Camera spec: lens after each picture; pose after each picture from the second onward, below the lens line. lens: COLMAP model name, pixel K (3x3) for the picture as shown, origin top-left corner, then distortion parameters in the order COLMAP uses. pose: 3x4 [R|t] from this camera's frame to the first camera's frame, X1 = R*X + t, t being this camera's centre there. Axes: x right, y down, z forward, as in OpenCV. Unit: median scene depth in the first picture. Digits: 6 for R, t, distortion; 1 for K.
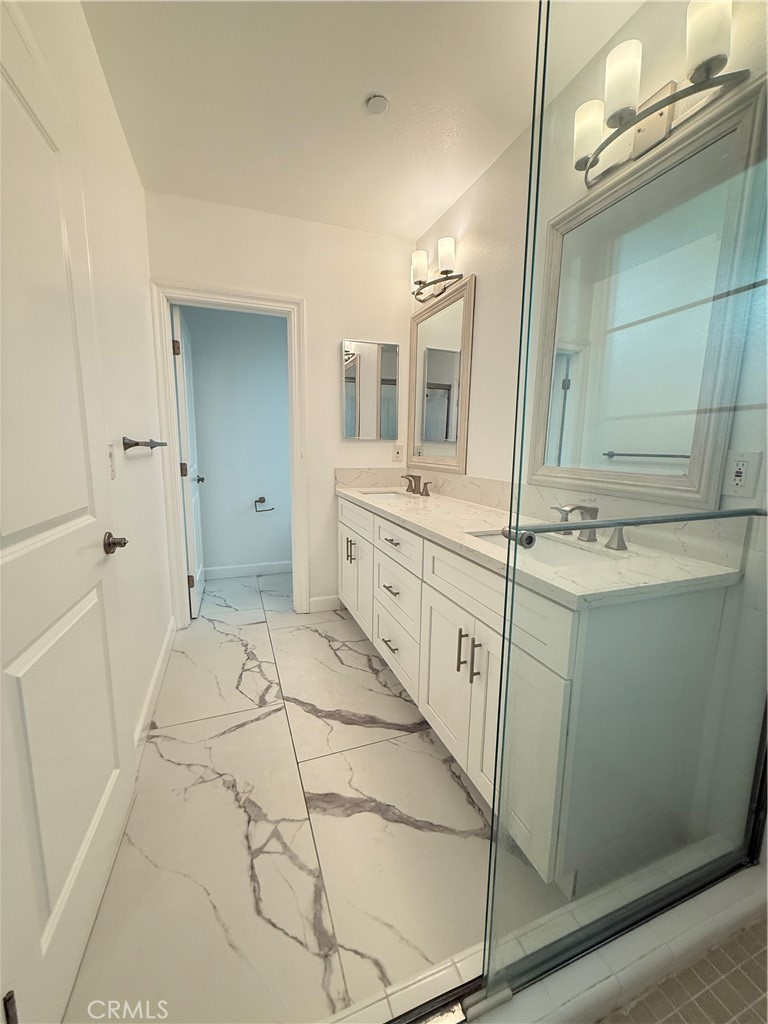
lens RADIAL K [[407.4, 0, 384.7], [0, 407.4, 510.0], [0, 0, 1]] dist [-0.000934, 0.000184]
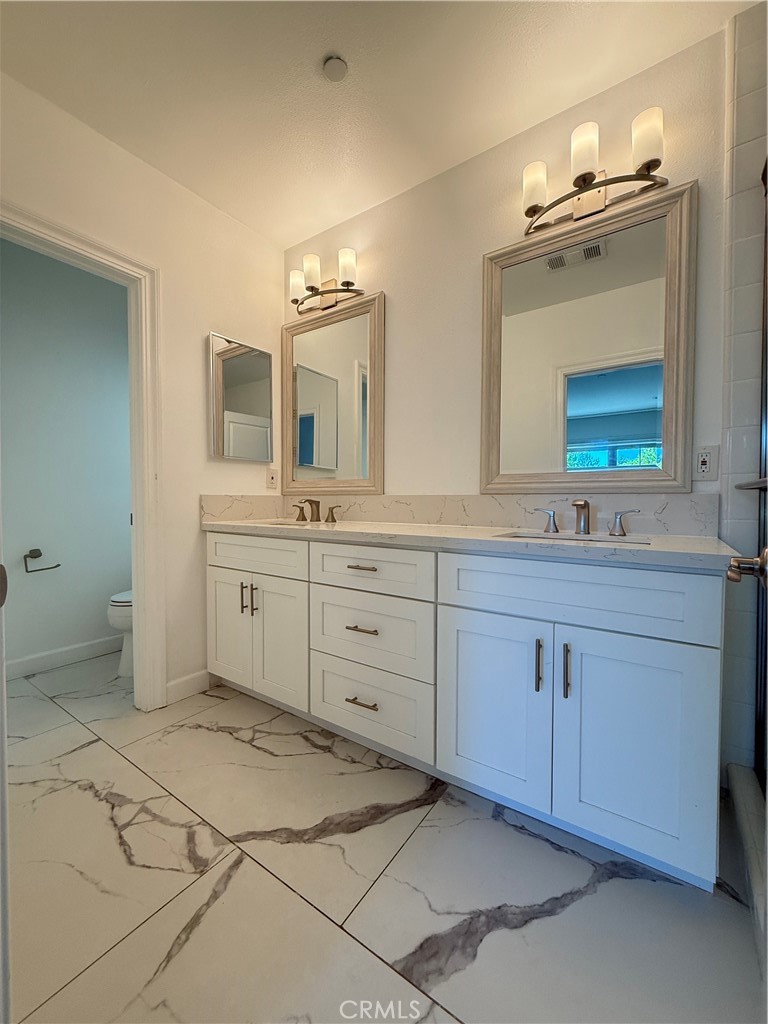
lens RADIAL K [[407.4, 0, 383.4], [0, 407.4, 509.9], [0, 0, 1]] dist [-0.000934, 0.000184]
pose [[0.825278, -0.026675, 0.564096, -0.352278], [0.099439, 0.990141, -0.098657, 0.042712], [-0.555903, 0.137513, 0.819794, 0.262896]]
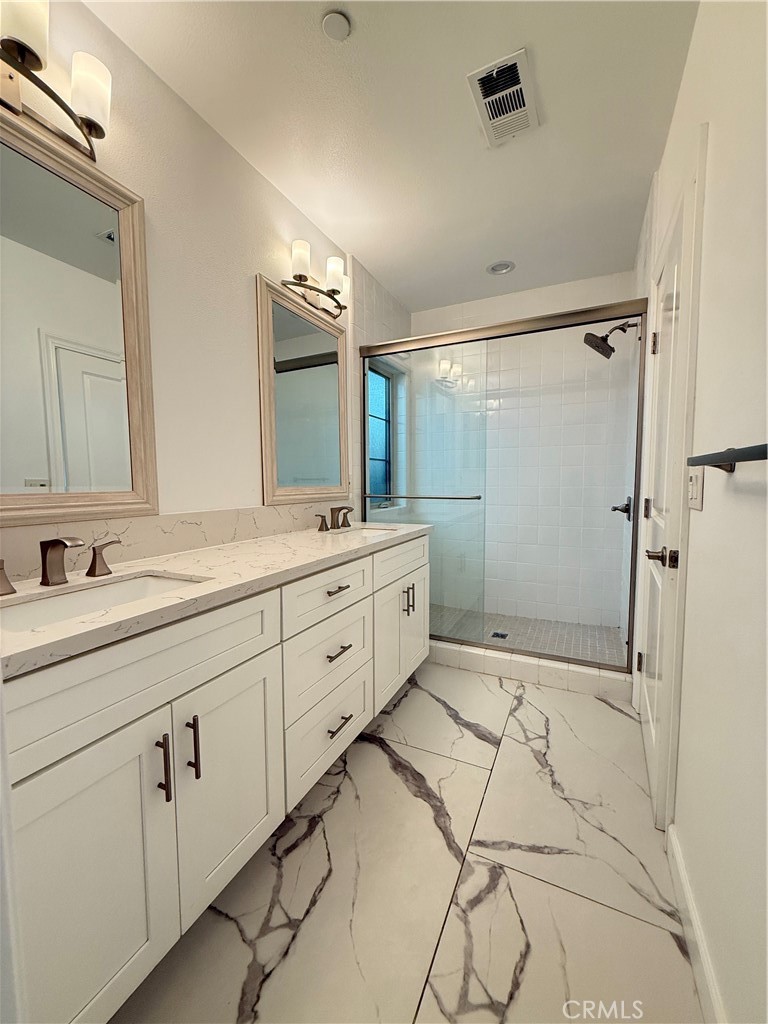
lens RADIAL K [[407.4, 0, 382.5], [0, 407.4, 509.6], [0, 0, 1]] dist [-0.000934, 0.000184]
pose [[-0.683909, -0.061018, 0.727012, -0.530049], [0.112330, 0.975807, 0.187569, -0.185098], [-0.720868, 0.209946, -0.660509, 1.251141]]
